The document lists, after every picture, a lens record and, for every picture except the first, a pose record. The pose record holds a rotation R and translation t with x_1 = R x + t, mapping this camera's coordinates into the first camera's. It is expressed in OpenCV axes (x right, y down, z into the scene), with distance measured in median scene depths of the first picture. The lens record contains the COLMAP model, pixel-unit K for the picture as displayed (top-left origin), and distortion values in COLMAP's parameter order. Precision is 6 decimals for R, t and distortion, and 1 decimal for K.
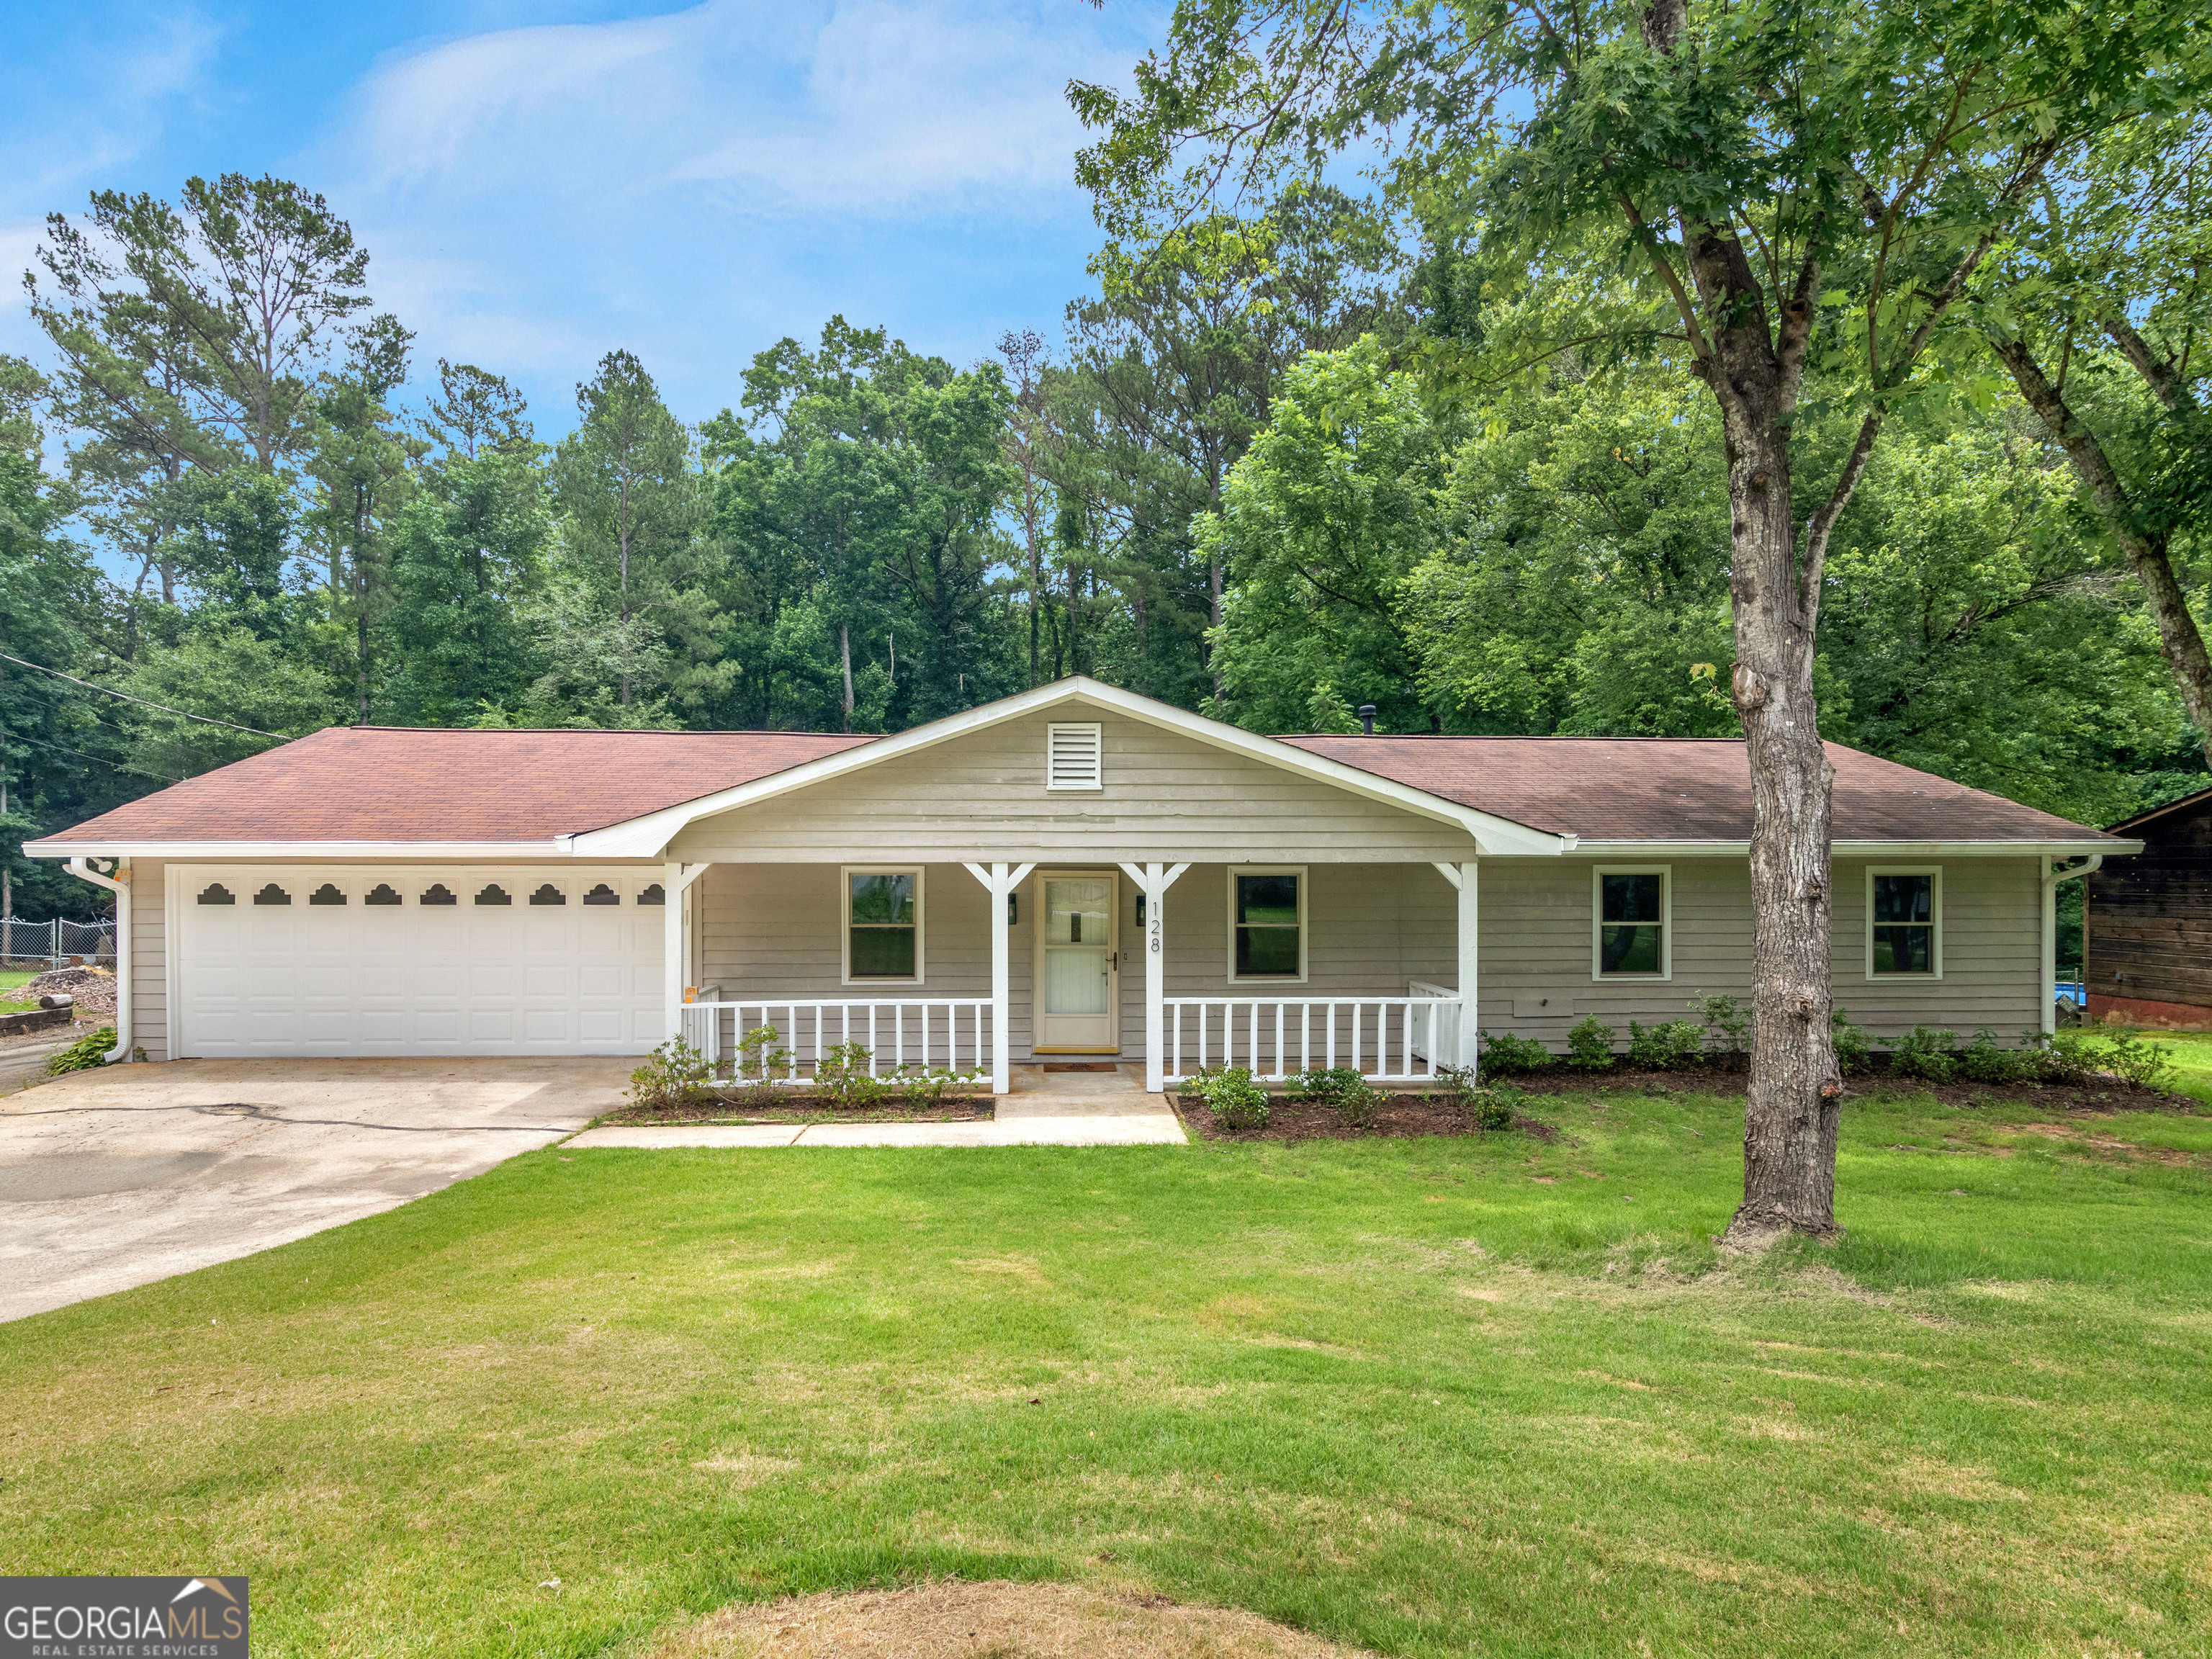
lens RADIAL K [[751.9, 0, 1106.0], [0, 751.9, 829.5], [0, 0, 1]] dist [0.009571, 0.000013]
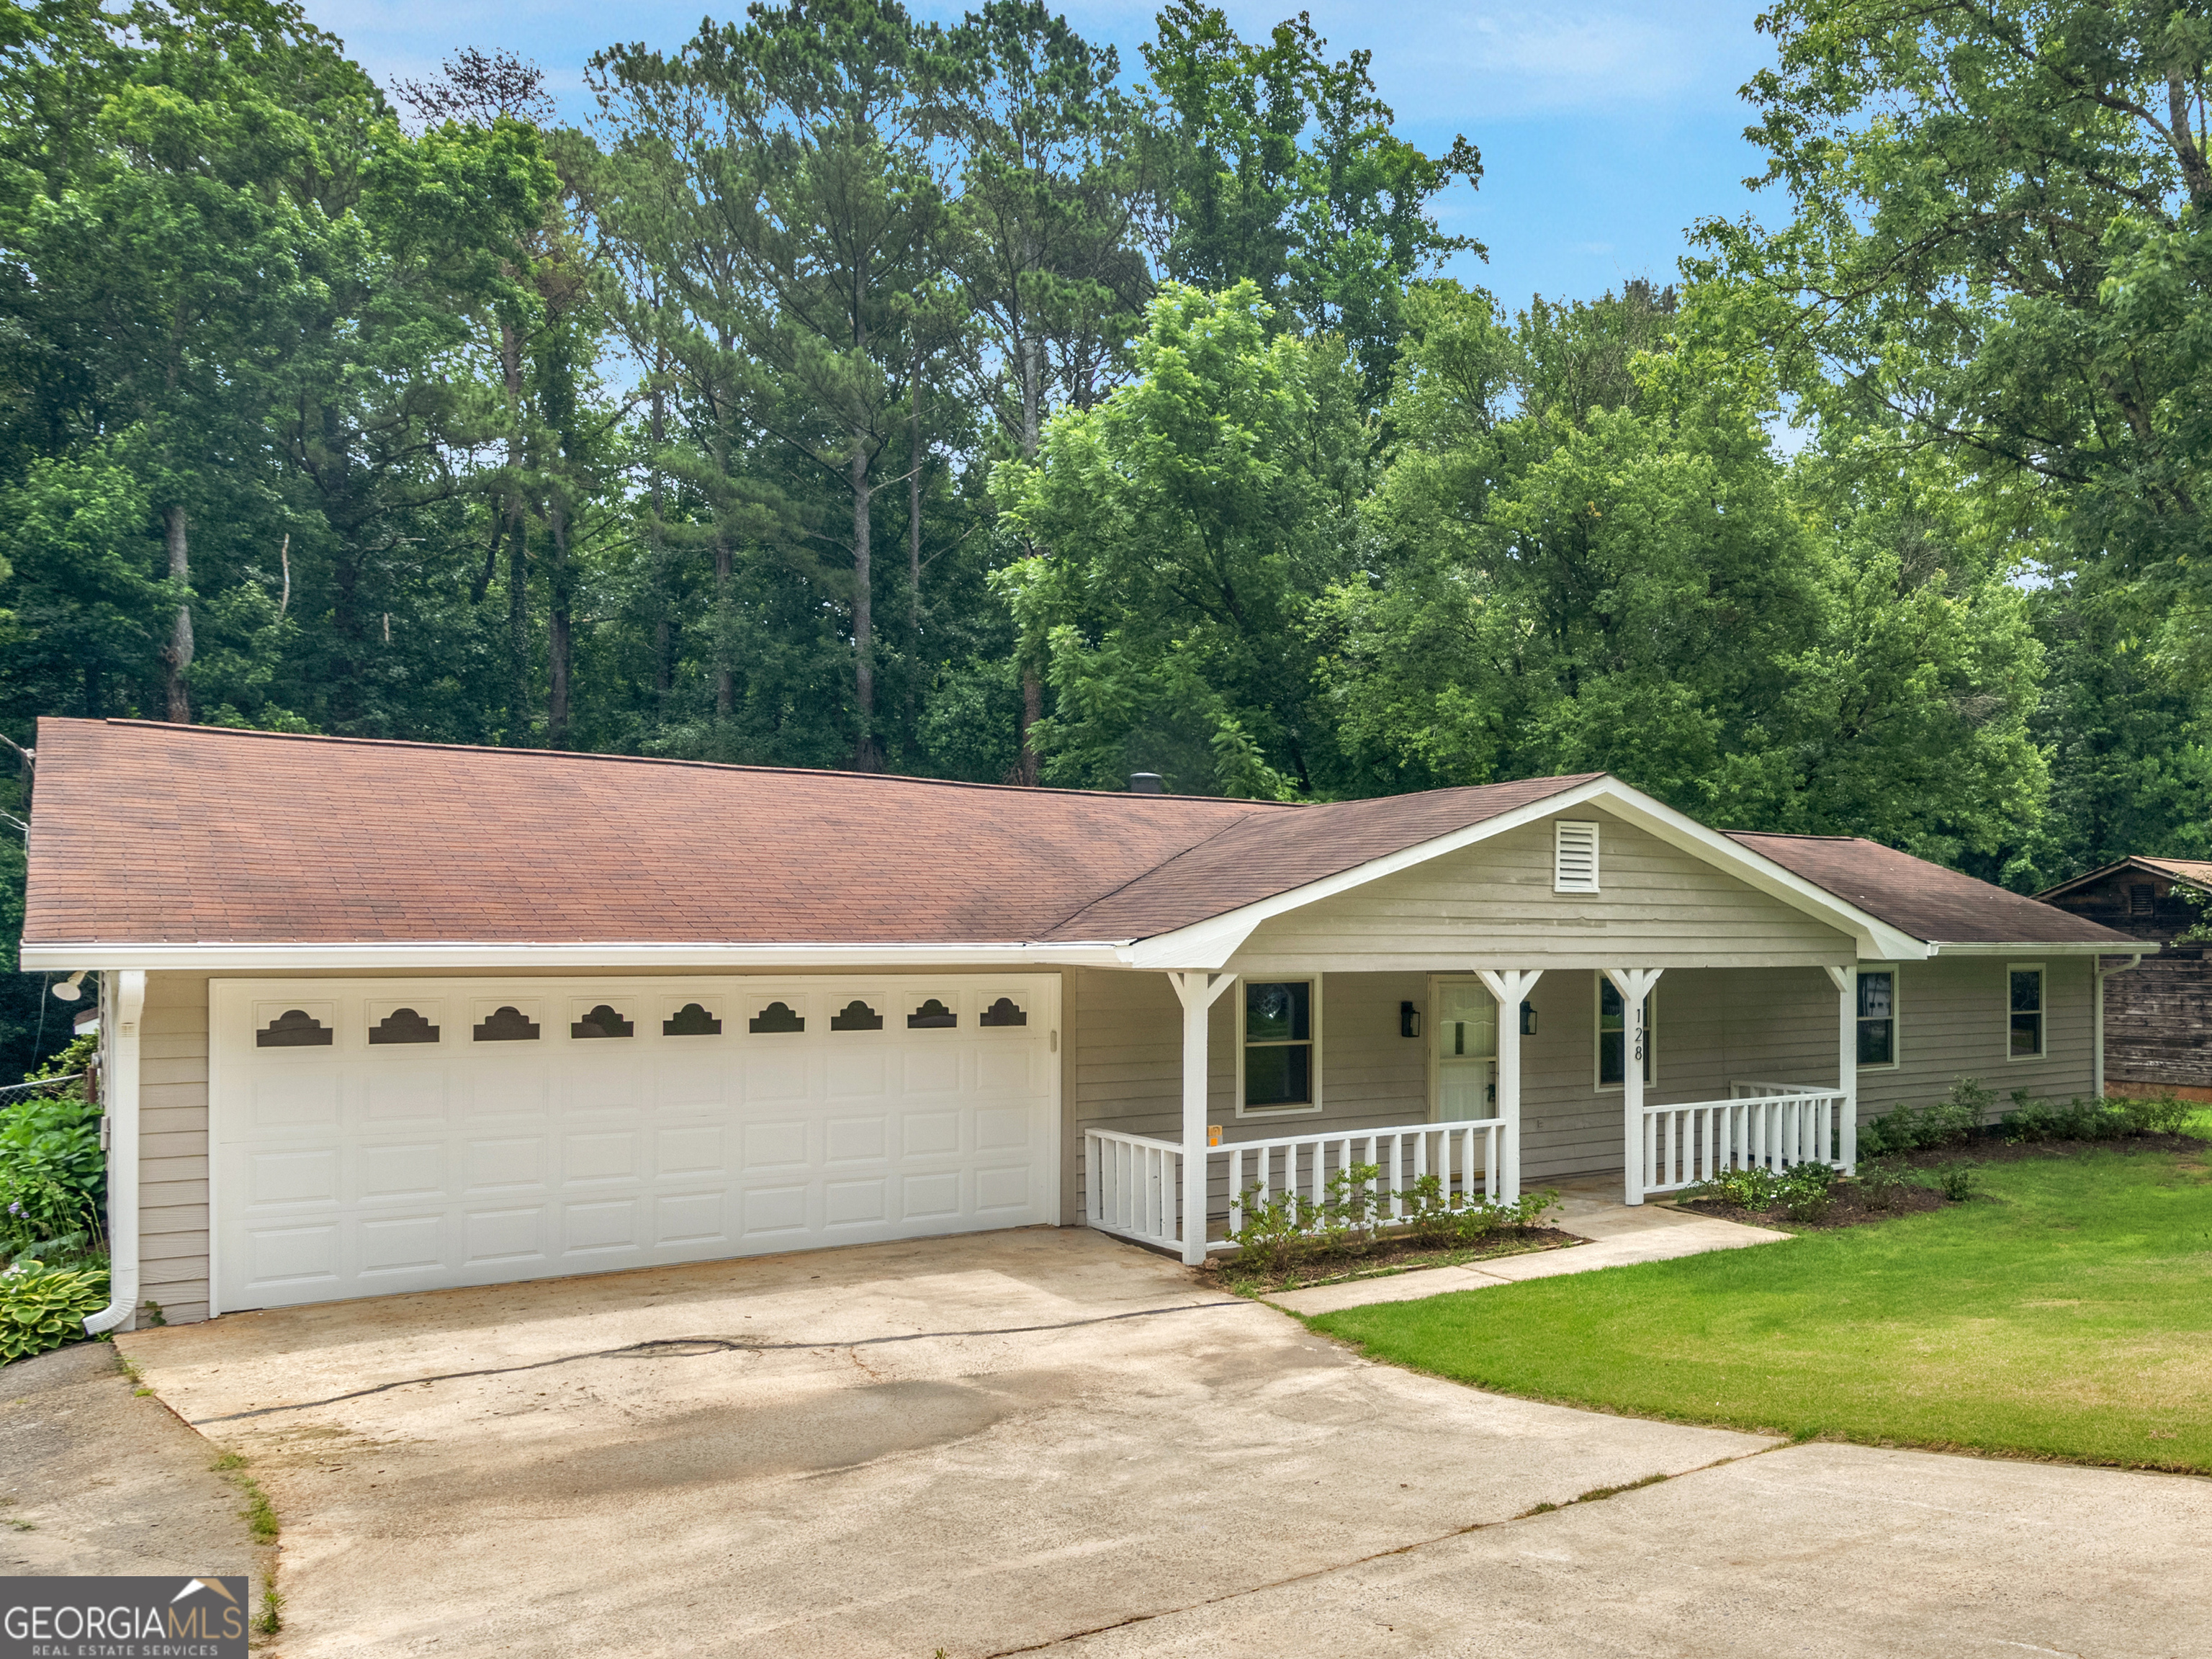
lens RADIAL K [[1159.2, 0, 1105.3], [0, 1159.2, 816.7], [0, 0, 1]] dist [0.000214, 0.000437]
pose [[0.918996, 0.042813, 0.391934, -1.163349], [-0.015689, 0.997270, -0.072150, -0.031647], [-0.393953, 0.060156, 0.917160, -0.122382]]
